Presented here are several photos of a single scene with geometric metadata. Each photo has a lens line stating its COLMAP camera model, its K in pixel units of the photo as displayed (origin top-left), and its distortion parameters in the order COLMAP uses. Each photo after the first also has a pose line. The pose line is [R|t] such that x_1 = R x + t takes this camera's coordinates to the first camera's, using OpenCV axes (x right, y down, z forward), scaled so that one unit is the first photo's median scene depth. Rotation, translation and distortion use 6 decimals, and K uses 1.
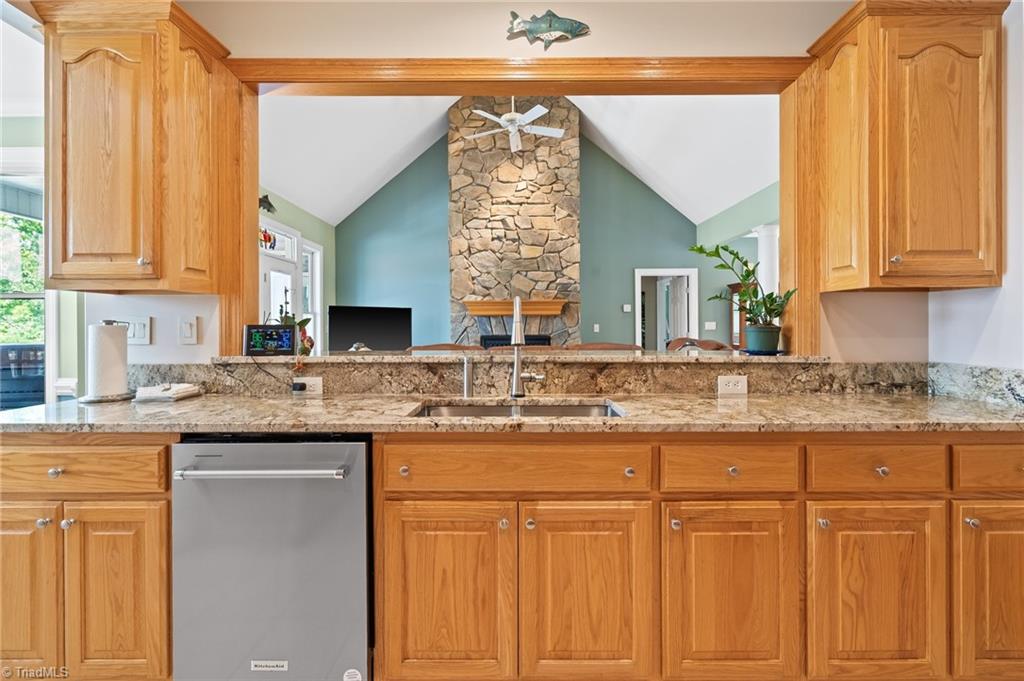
lens RADIAL K [[472.4, 0, 513.0], [0, 472.4, 333.1], [0, 0, 1]] dist [0.000011, 0.000304]
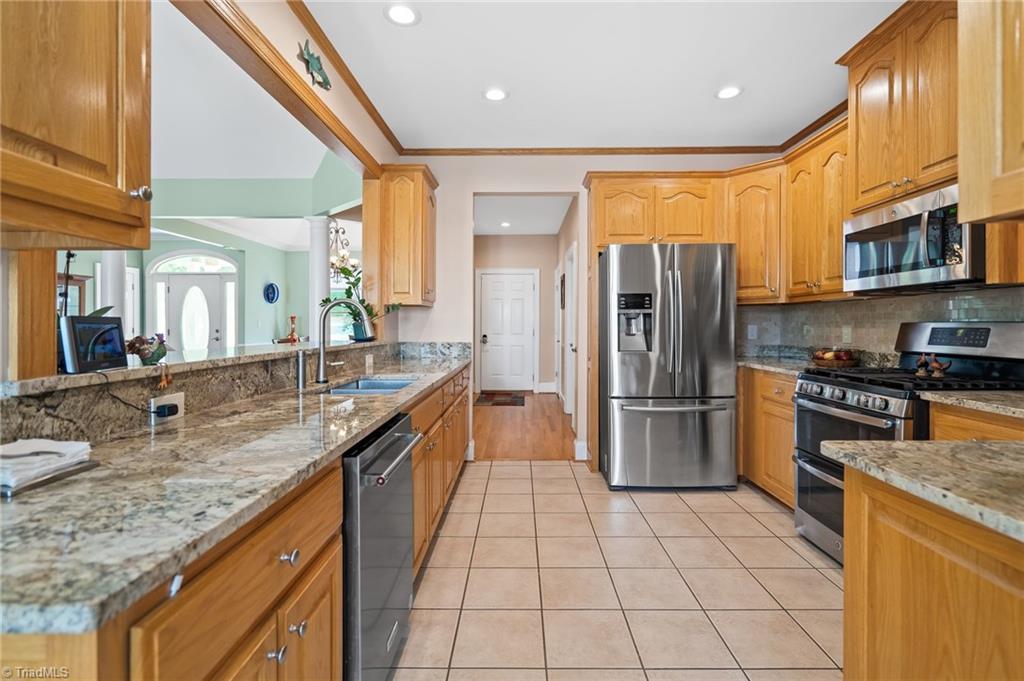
lens RADIAL K [[472.4, 0, 513.7], [0, 472.4, 330.1], [0, 0, 1]] dist [0.000011, 0.000304]
pose [[0.010093, -0.008187, 0.999916, -1.101920], [0.002605, 0.999963, 0.008161, -0.004132], [-0.999946, 0.002522, 0.010114, 0.497379]]
